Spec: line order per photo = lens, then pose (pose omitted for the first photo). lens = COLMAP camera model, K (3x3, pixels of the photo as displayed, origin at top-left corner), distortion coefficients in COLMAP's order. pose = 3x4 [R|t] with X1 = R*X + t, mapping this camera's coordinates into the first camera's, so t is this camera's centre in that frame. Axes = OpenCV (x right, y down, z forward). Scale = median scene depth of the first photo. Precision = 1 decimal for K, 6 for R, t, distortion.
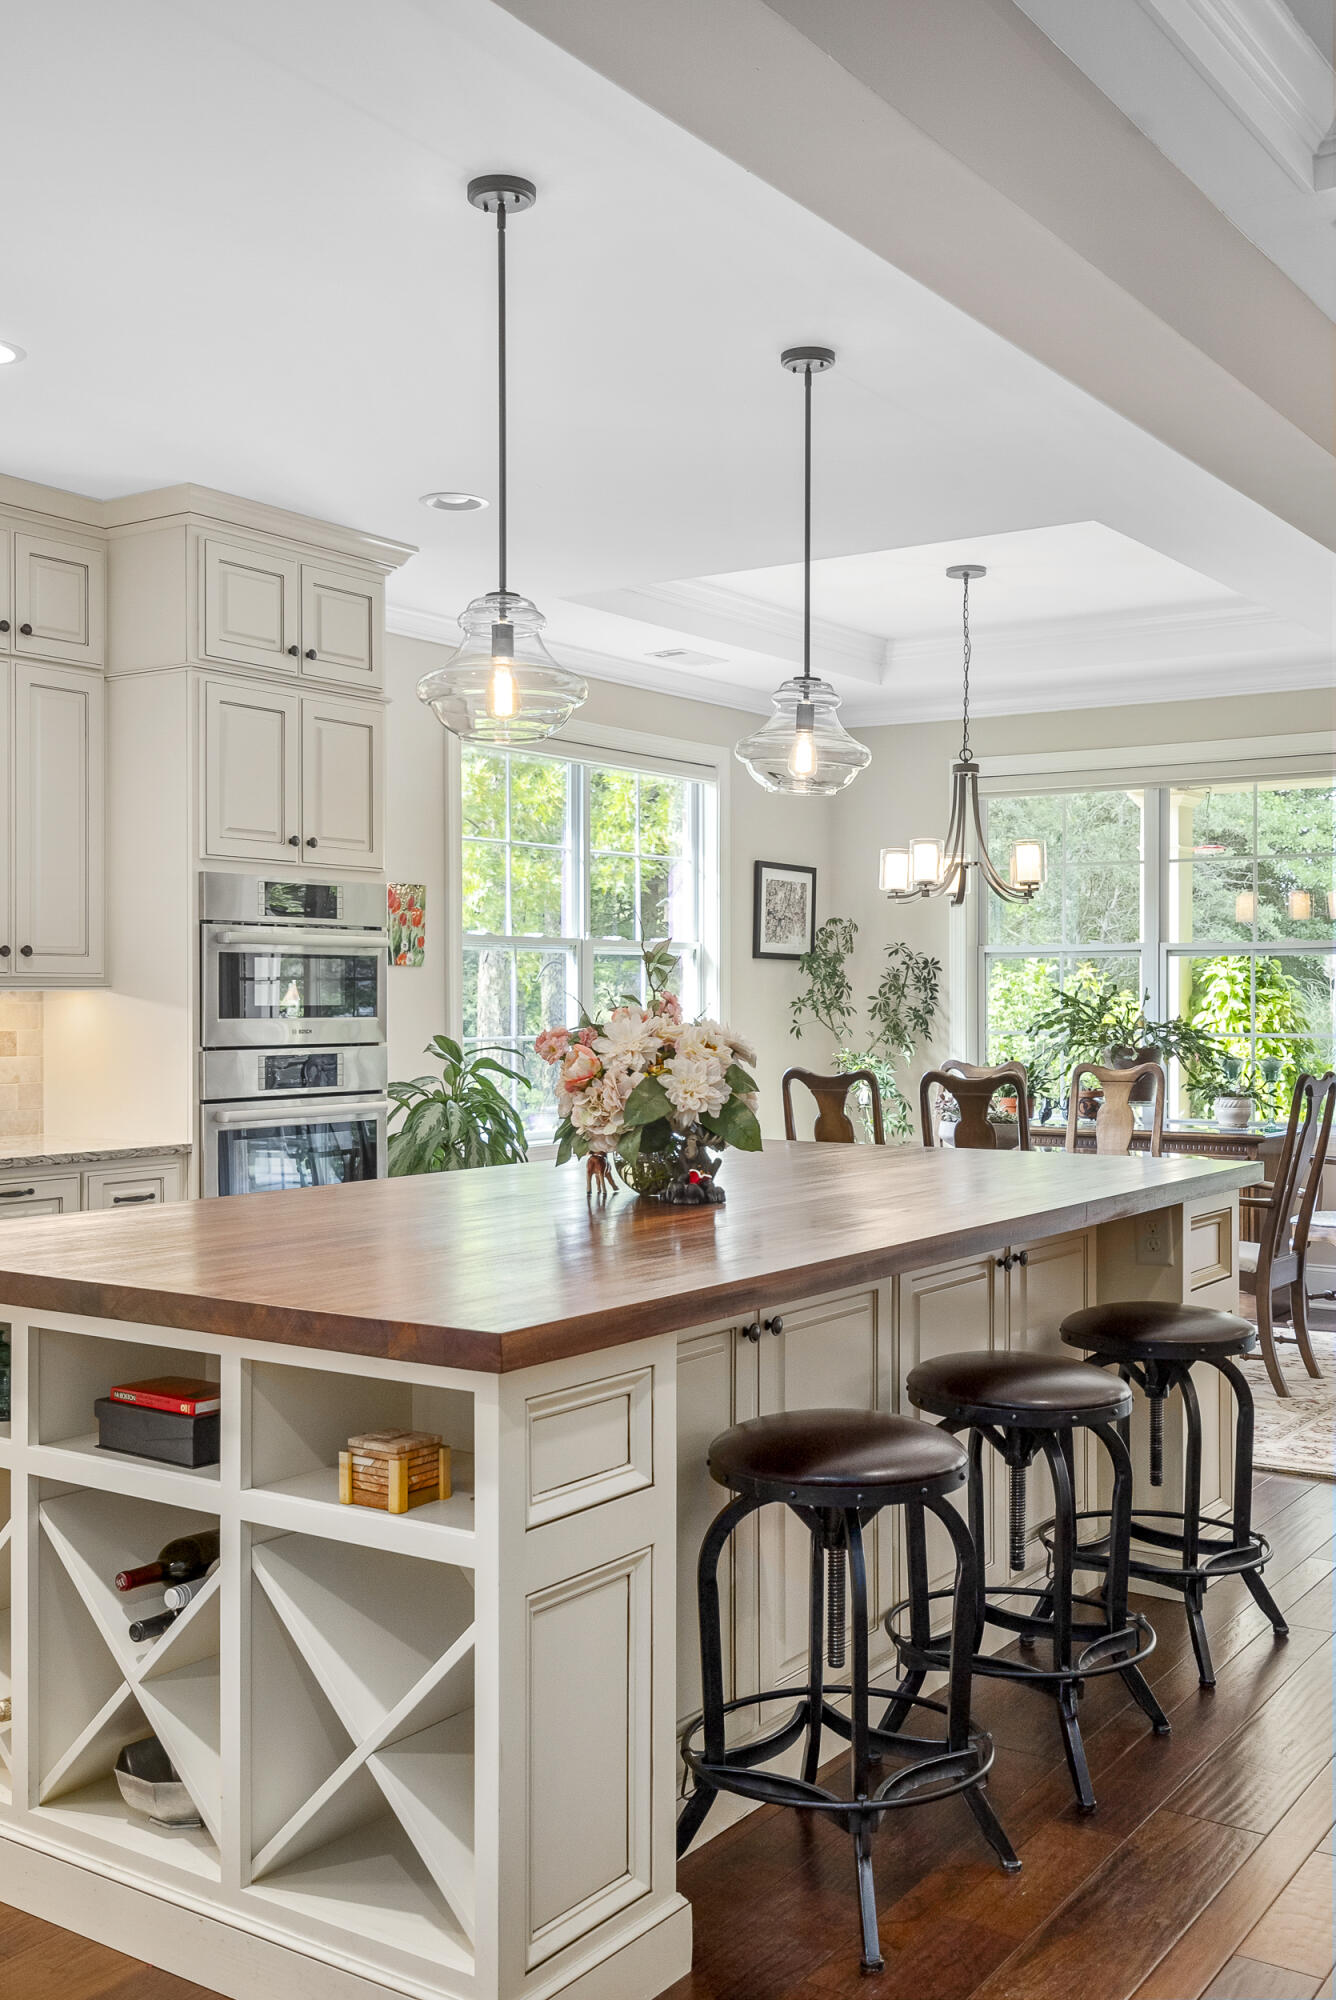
lens RADIAL K [[1943.7, 0, 668.0], [0, 1943.7, 1000.0], [0, 0, 1]] dist [0.002399, -0.003044]
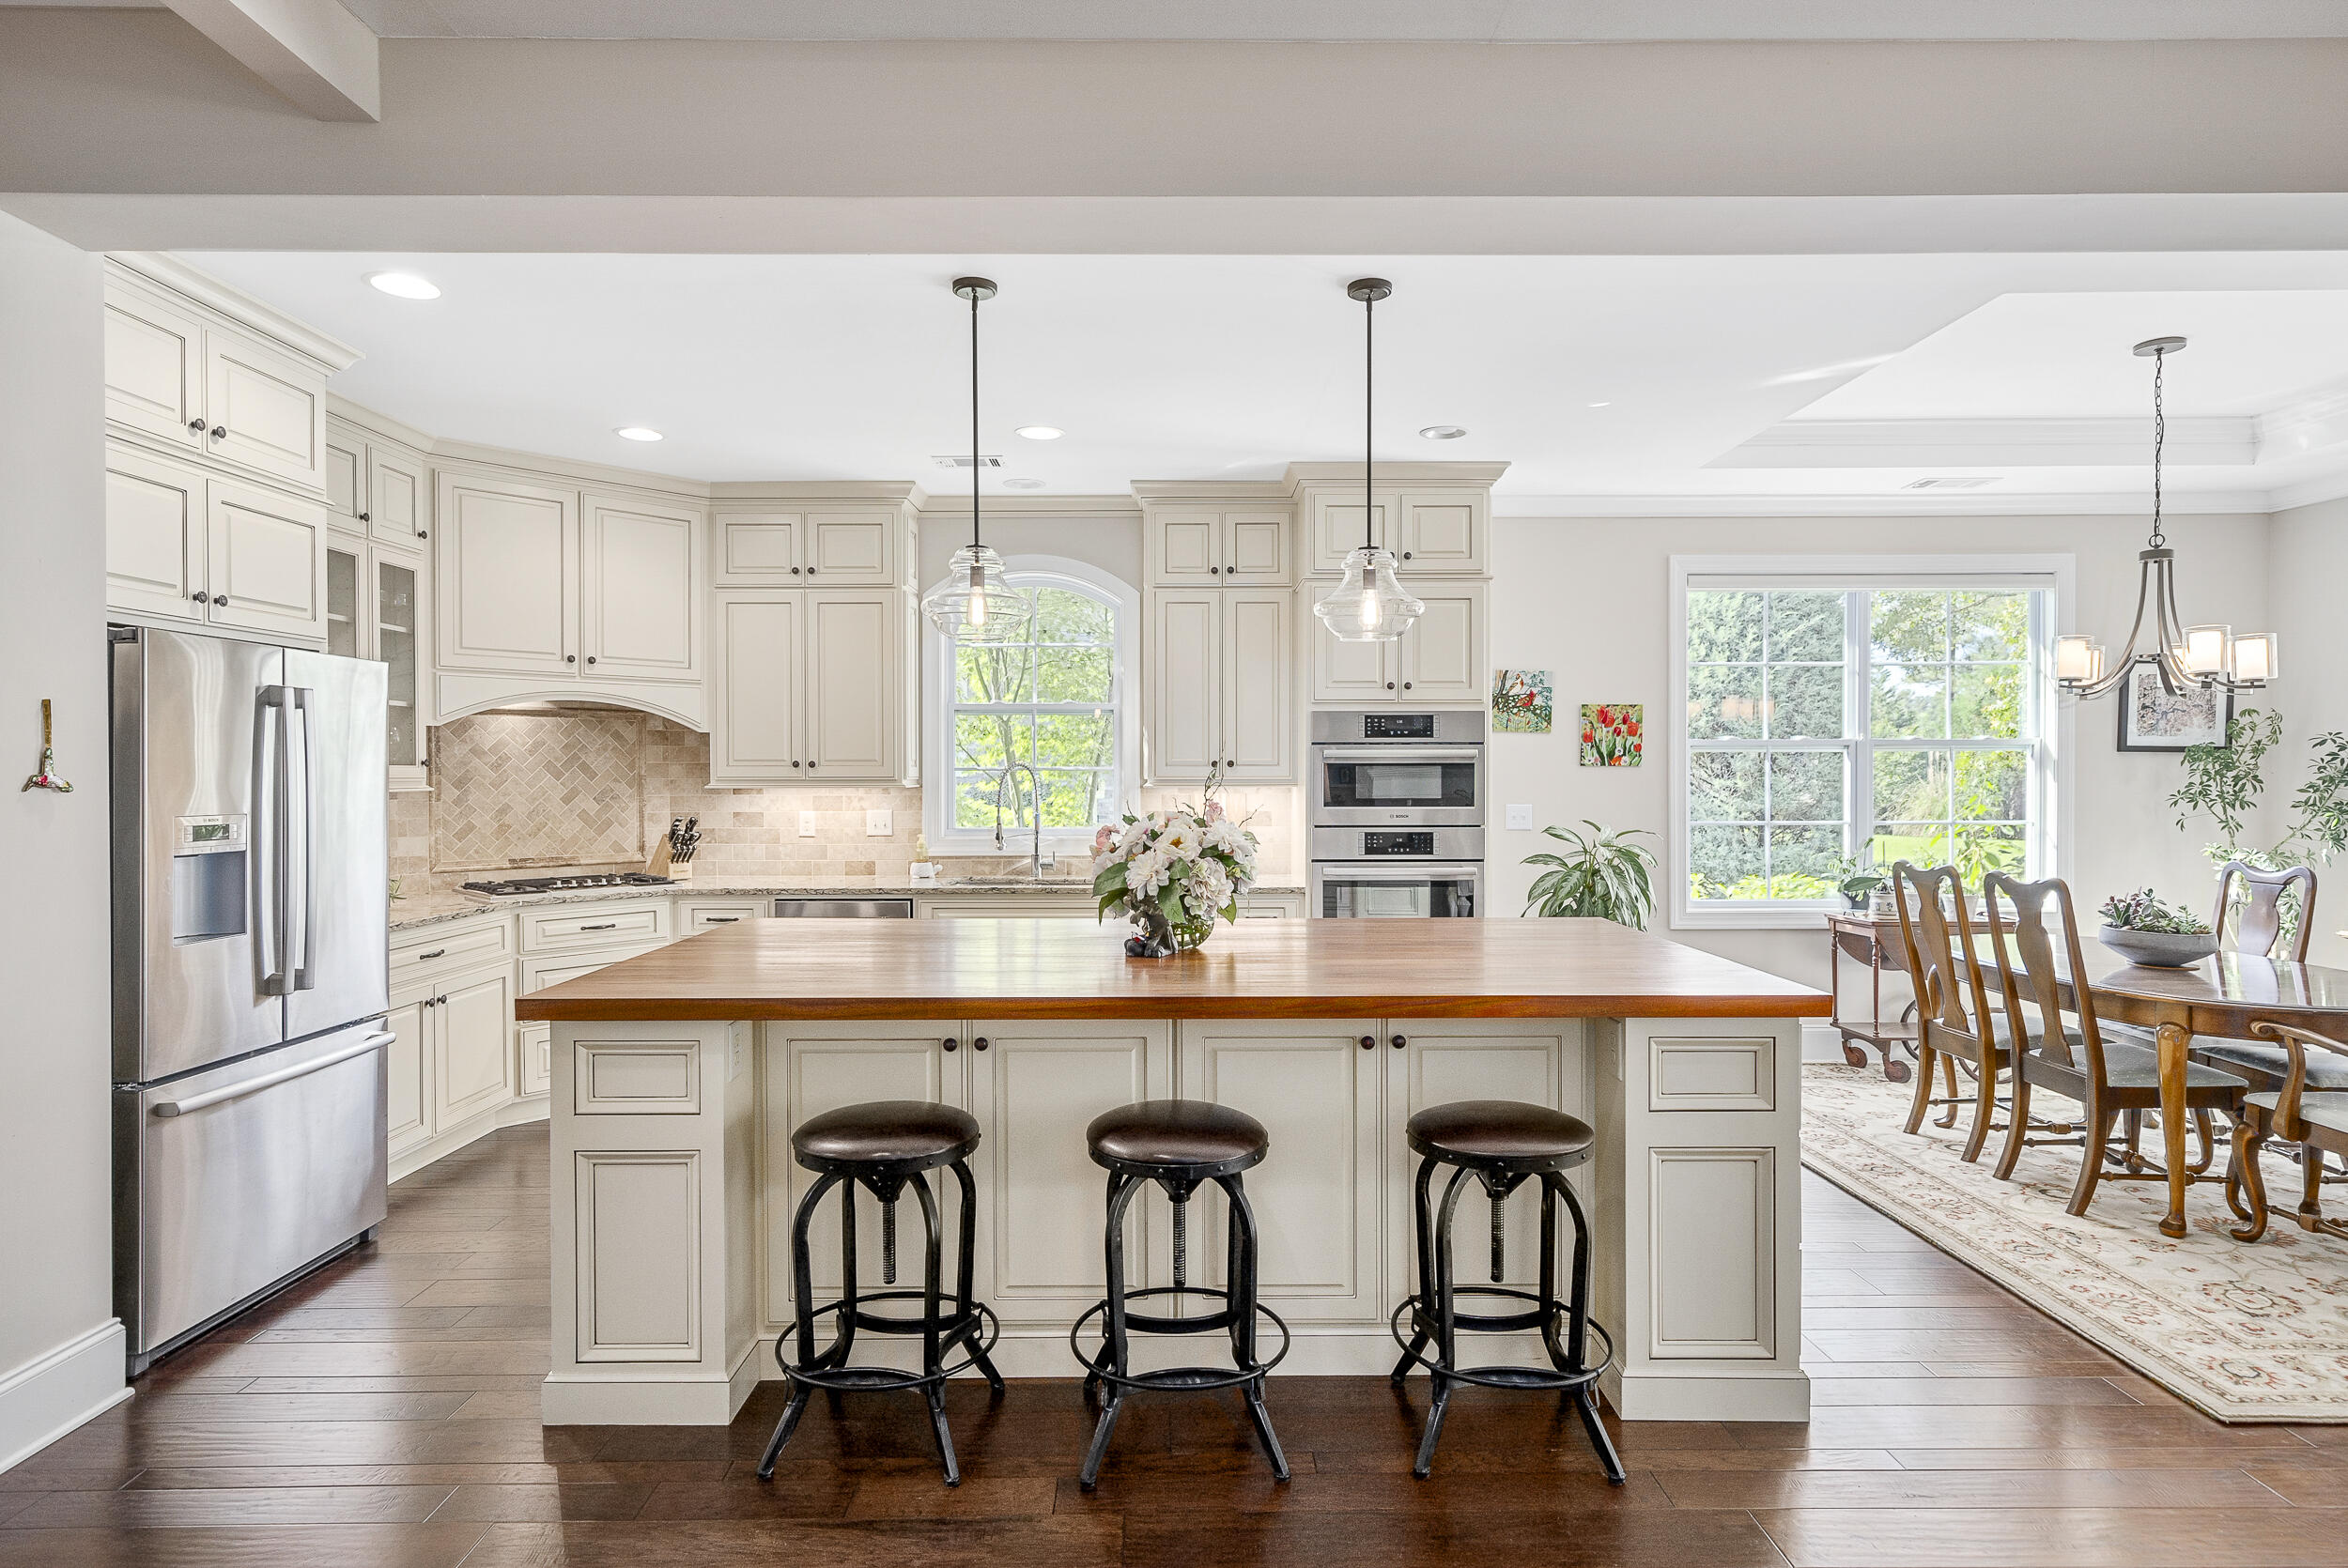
lens RADIAL K [[1250.0, 0, 1174.0], [0, 1250.0, 784.0], [0, 0, 1]] dist [0.002110, 0.002476]
pose [[0.569421, 0.007765, -0.822009, 0.474599], [-0.000116, 0.999956, 0.009366, -0.016447], [0.822046, -0.005238, 0.569397, 0.321023]]
